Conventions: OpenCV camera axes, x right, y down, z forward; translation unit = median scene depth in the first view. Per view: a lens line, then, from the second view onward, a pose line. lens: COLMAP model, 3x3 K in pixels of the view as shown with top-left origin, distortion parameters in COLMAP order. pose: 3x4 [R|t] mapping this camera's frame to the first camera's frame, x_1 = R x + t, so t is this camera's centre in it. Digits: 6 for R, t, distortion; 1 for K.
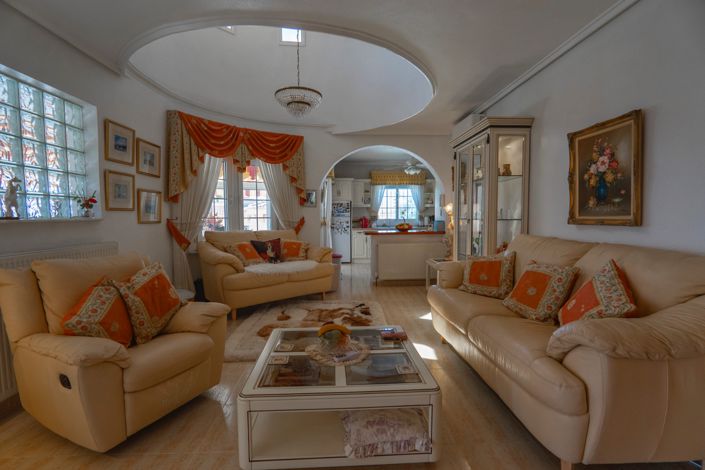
lens RADIAL K [[334.7, 0, 357.4], [0, 334.7, 229.1], [0, 0, 1]] dist [-0.018236, 0.007905]
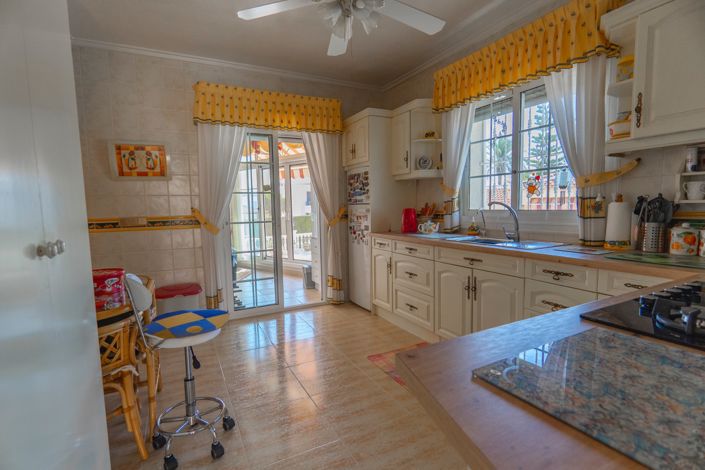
lens RADIAL K [[334.7, 0, 357.4], [0, 334.7, 229.1], [0, 0, 1]] dist [-0.018236, 0.007905]
pose [[0.409061, 0.062555, -0.910361, 0.941679], [-0.014864, 0.997972, 0.061896, -0.082932], [0.912386, -0.011788, 0.409161, 2.115254]]
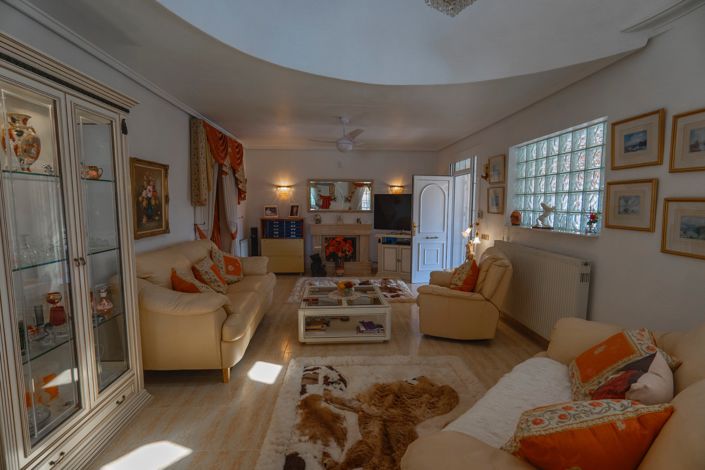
lens RADIAL K [[341.3, 0, 352.1], [0, 341.3, 237.4], [0, 0, 1]] dist [-0.020610, 0.009037]
pose [[-0.999961, 0.002857, 0.008325, -0.069226], [0.004008, 0.989885, 0.141813, -0.144601], [-0.007835, 0.141841, -0.989858, 1.698076]]
